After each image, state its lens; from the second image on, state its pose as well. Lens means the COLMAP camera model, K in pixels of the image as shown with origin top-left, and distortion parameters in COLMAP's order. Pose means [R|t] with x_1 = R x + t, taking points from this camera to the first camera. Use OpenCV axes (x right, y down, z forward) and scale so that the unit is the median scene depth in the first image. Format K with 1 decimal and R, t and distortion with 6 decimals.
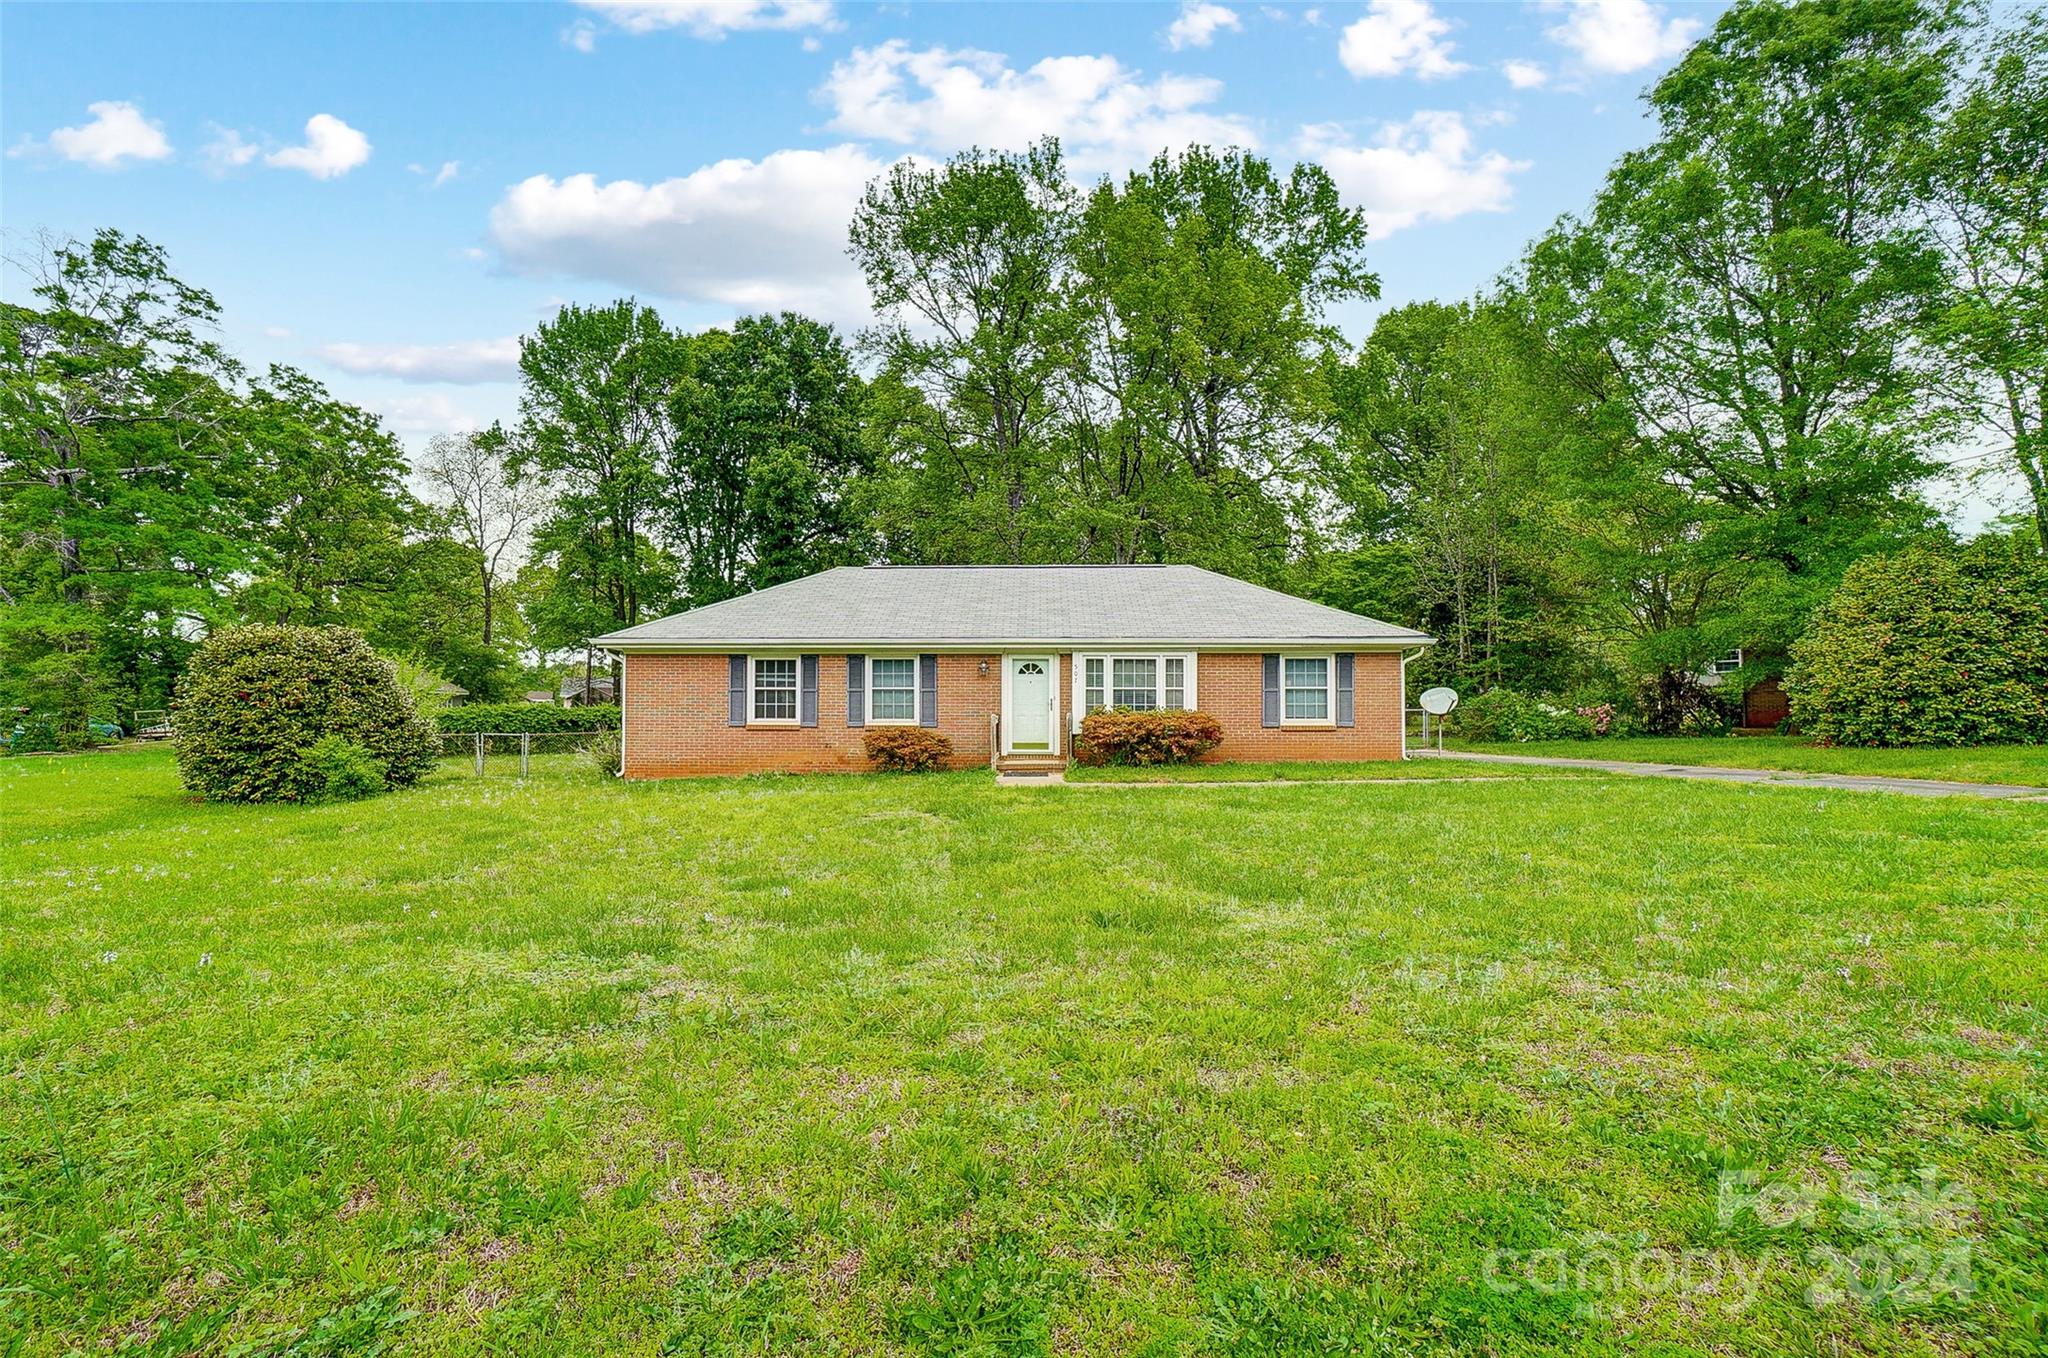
lens RADIAL K [[910.1, 0, 1019.4], [0, 910.1, 668.5], [0, 0, 1]] dist [-0.002547, -0.000101]
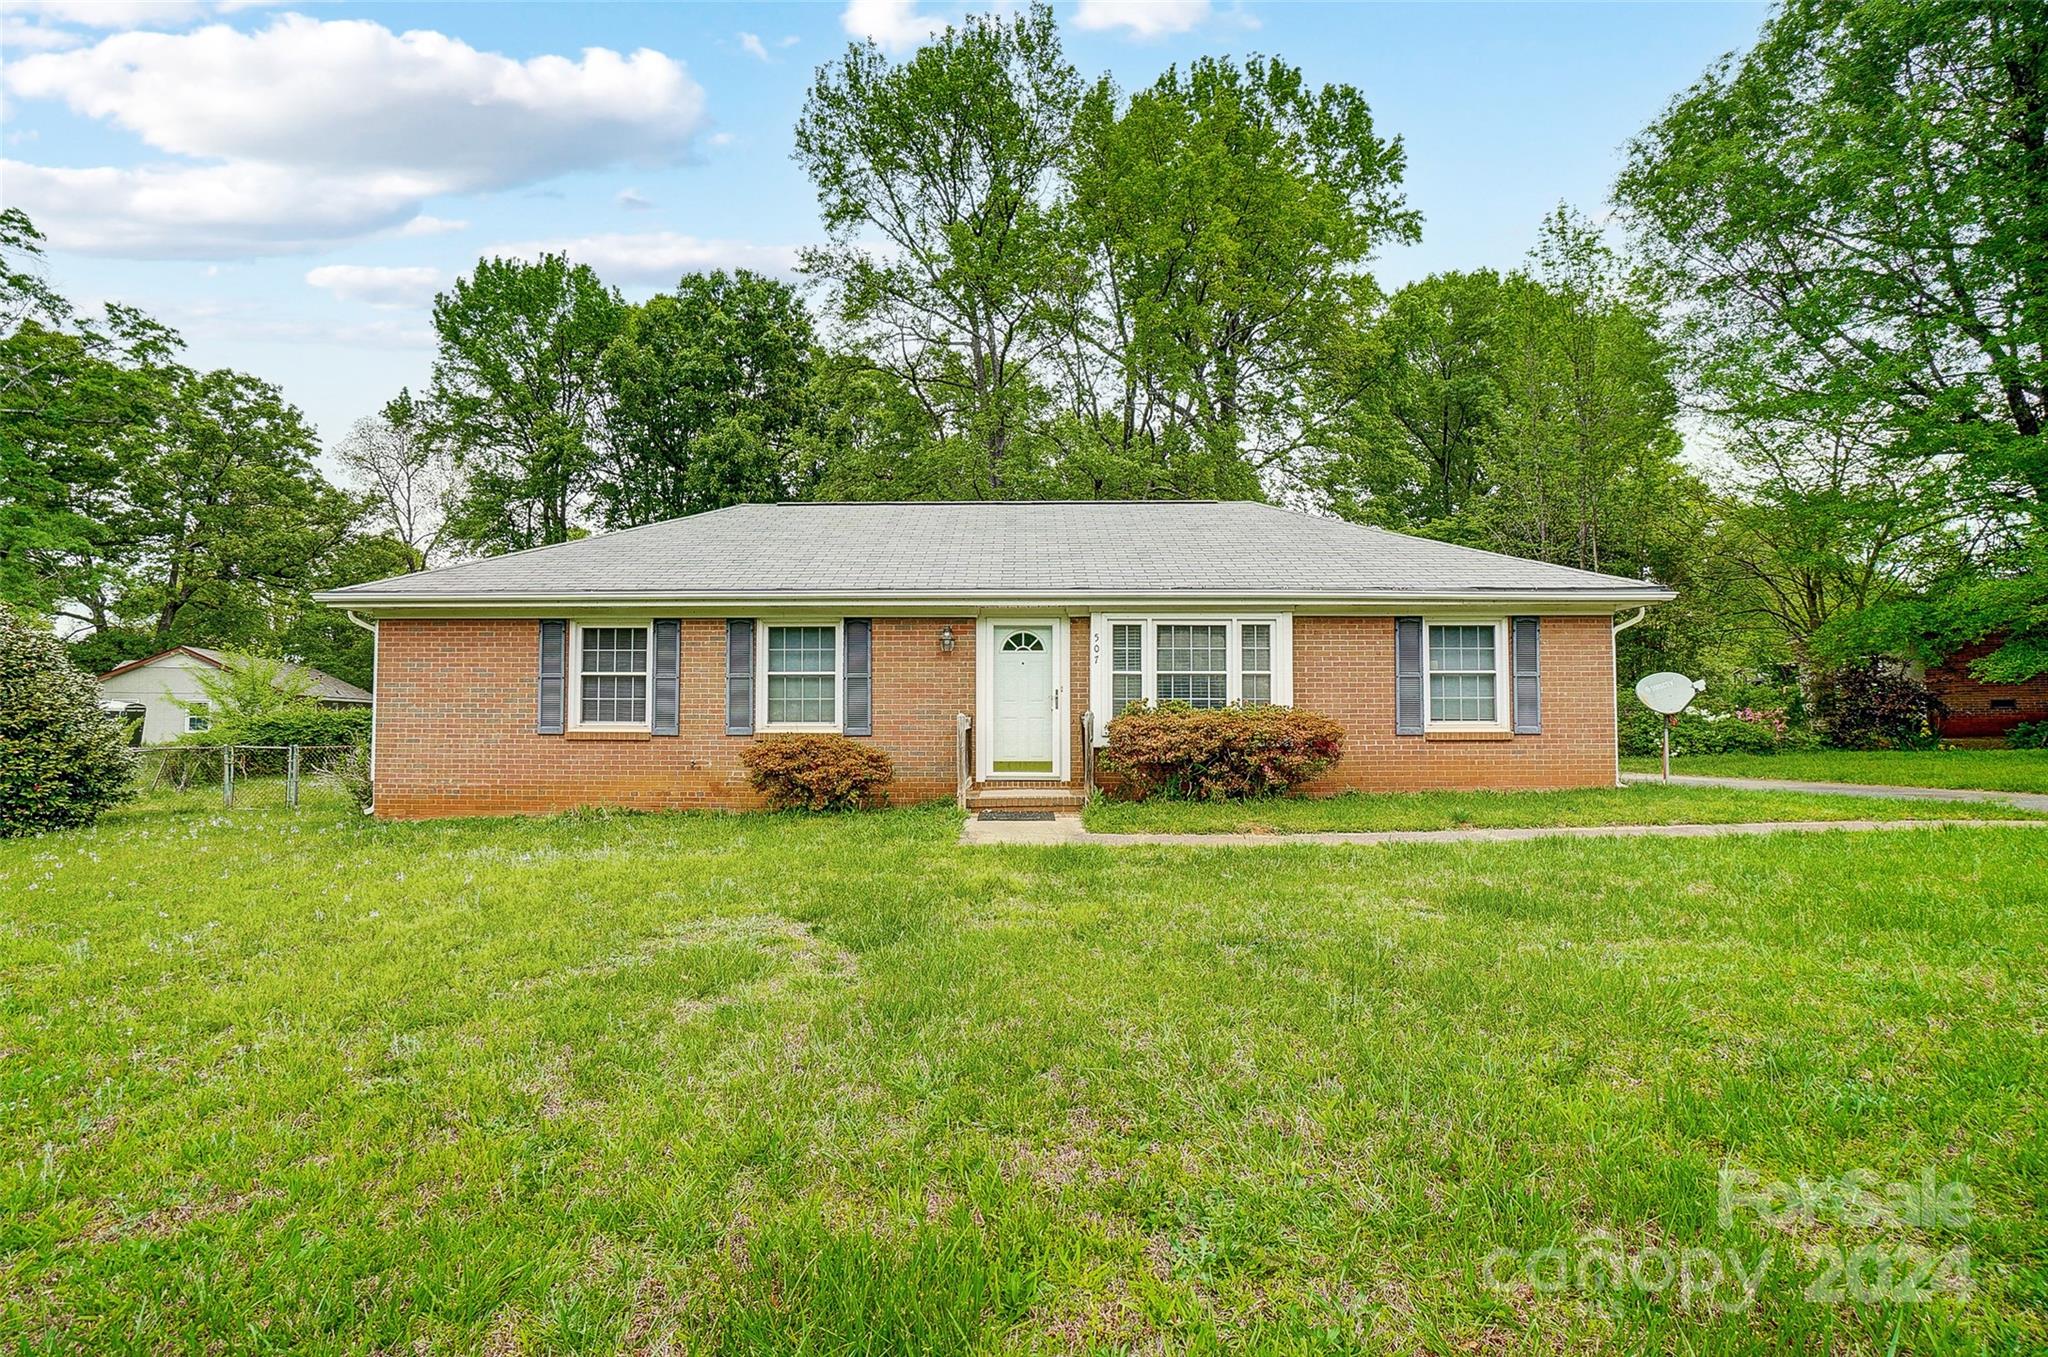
lens RADIAL K [[932.0, 0, 1004.6], [0, 932.0, 680.6], [0, 0, 1]] dist [-0.052521, 0.025622]
pose [[0.999999, -0.000899, 0.001254, -0.000996], [0.000900, 0.999999, -0.000583, 0.026719], [-0.001253, 0.000584, 0.999999, 0.359304]]
